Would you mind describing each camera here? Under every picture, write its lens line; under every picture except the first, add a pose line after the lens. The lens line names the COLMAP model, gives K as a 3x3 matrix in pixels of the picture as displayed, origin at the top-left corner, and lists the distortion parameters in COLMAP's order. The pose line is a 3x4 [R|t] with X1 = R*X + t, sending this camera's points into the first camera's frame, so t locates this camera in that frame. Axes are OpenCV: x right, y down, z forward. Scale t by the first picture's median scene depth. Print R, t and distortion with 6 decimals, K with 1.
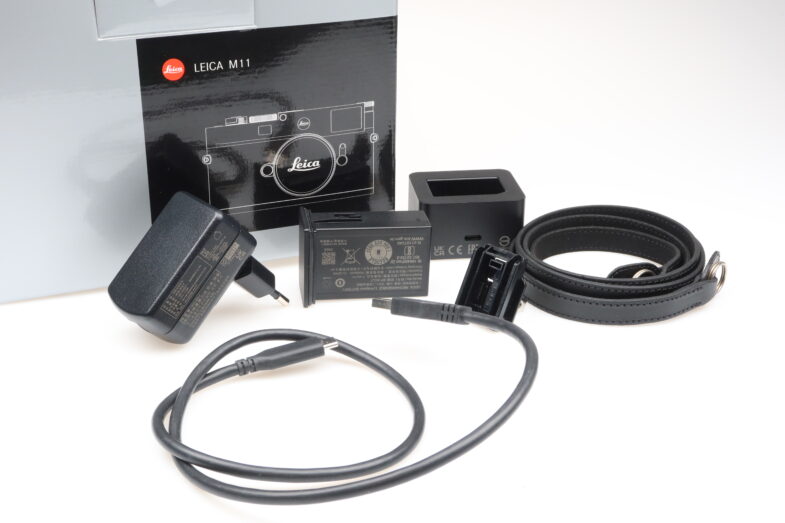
lens RADIAL K [[1091.5, 0, 392.5], [0, 1091.5, 261.5], [0, 0, 1]] dist [-0.012458, -0.053238]
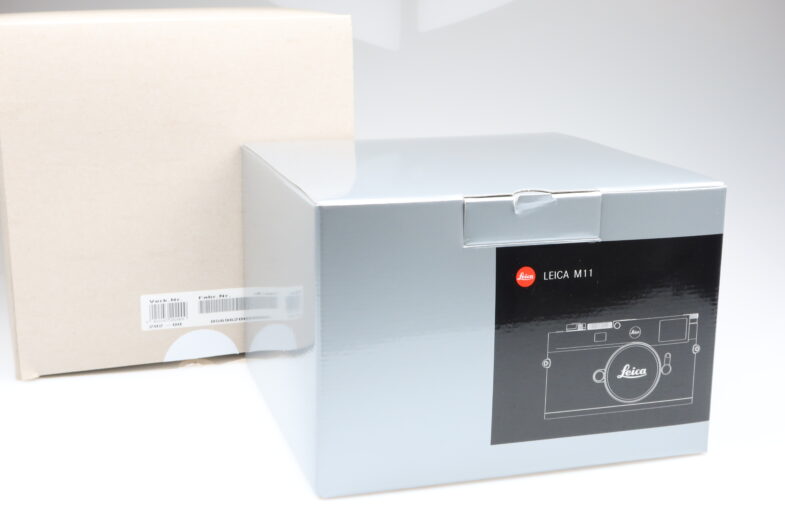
lens RADIAL K [[1091.5, 0, 392.5], [0, 1091.5, 261.5], [0, 0, 1]] dist [-0.012458, -0.053238]
pose [[0.996779, 0.025807, -0.075929, -0.234289], [-0.041343, 0.976654, -0.210804, 0.036544], [0.068716, 0.213265, 0.974575, -0.045053]]
